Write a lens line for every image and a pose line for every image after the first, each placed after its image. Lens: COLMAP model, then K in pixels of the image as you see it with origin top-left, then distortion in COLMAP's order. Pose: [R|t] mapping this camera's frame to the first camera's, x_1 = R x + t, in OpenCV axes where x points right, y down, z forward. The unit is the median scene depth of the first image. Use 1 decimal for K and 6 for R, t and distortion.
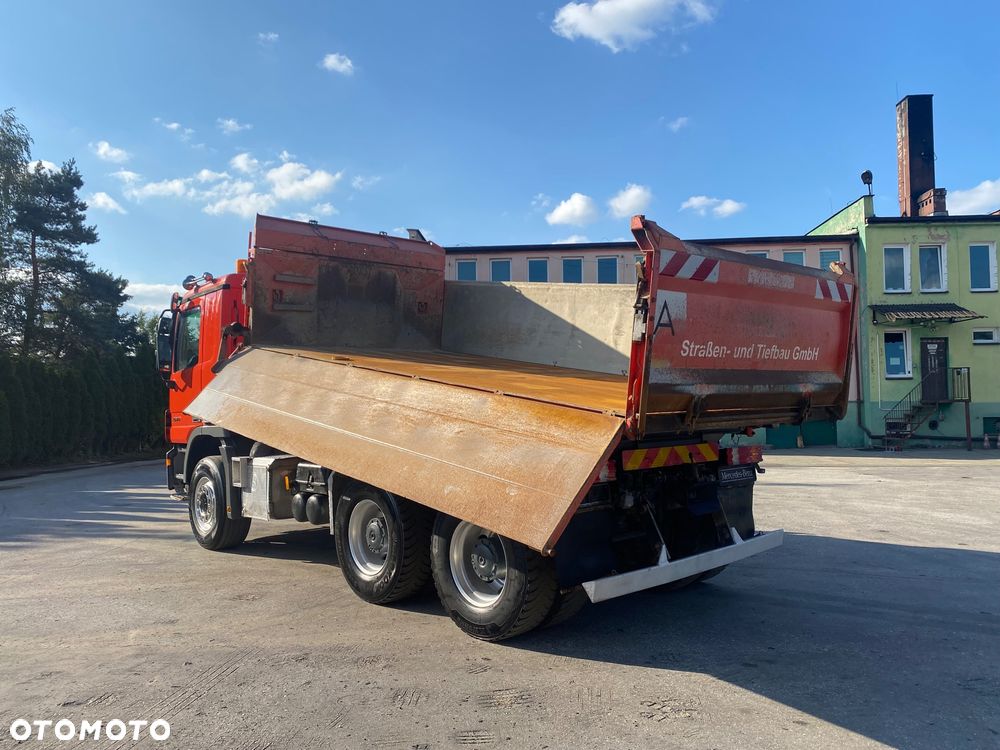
lens RADIAL K [[775.5, 0, 493.9], [0, 775.5, 376.0], [0, 0, 1]] dist [0.061286, -0.094569]
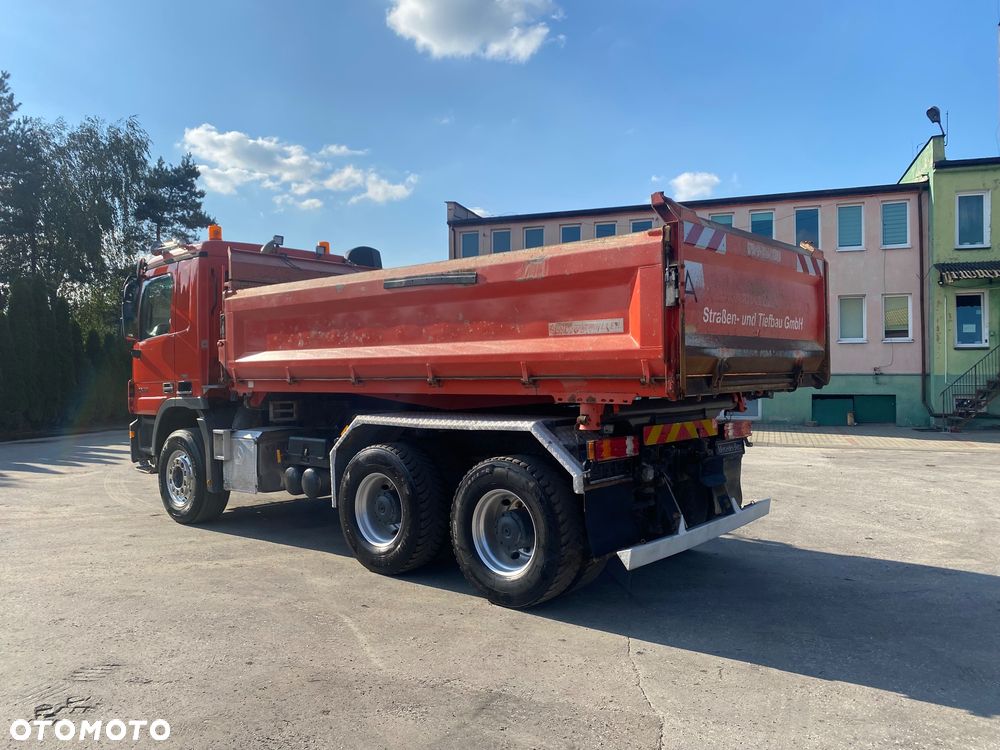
lens RADIAL K [[774.8, 0, 500.0], [0, 774.8, 375.0], [0, 0, 1]] dist [0.067106, -0.111095]
pose [[0.992805, 0.010460, 0.119287, -0.111187], [-0.014974, 0.999203, 0.037007, -0.006608], [-0.118805, -0.038527, 0.992170, -0.010355]]
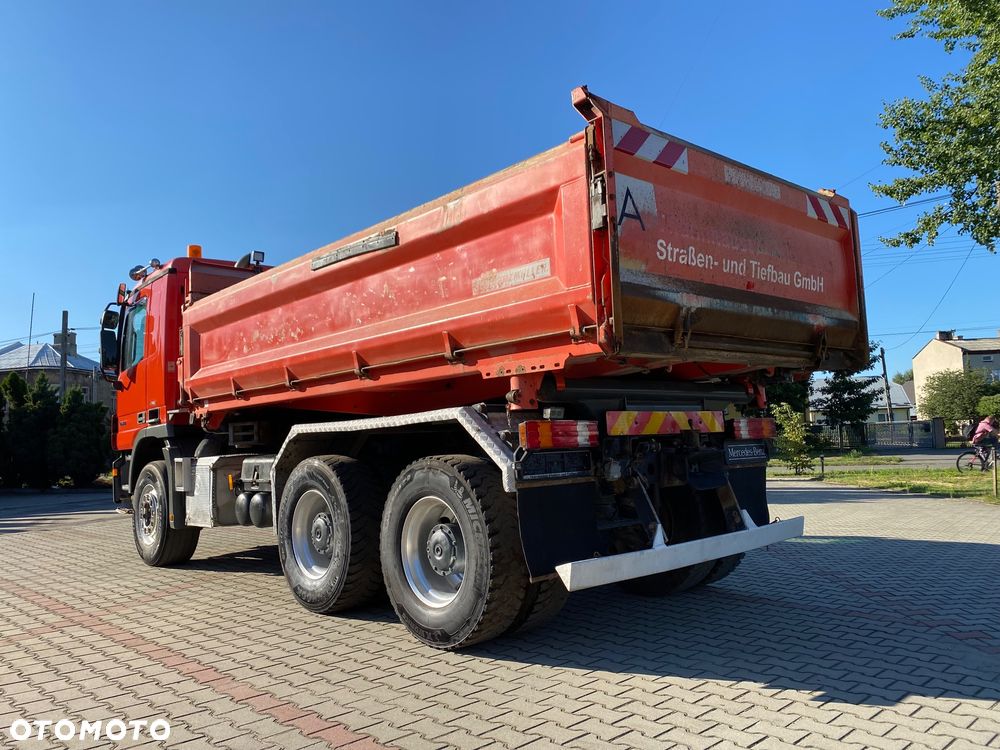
lens RADIAL K [[775.5, 0, 493.9], [0, 775.5, 376.0], [0, 0, 1]] dist [0.061286, -0.094569]
pose [[0.999834, -0.017131, -0.006172, 0.038342], [0.016788, 0.998511, -0.051908, 0.072558], [0.007052, 0.051796, 0.998633, 0.130090]]
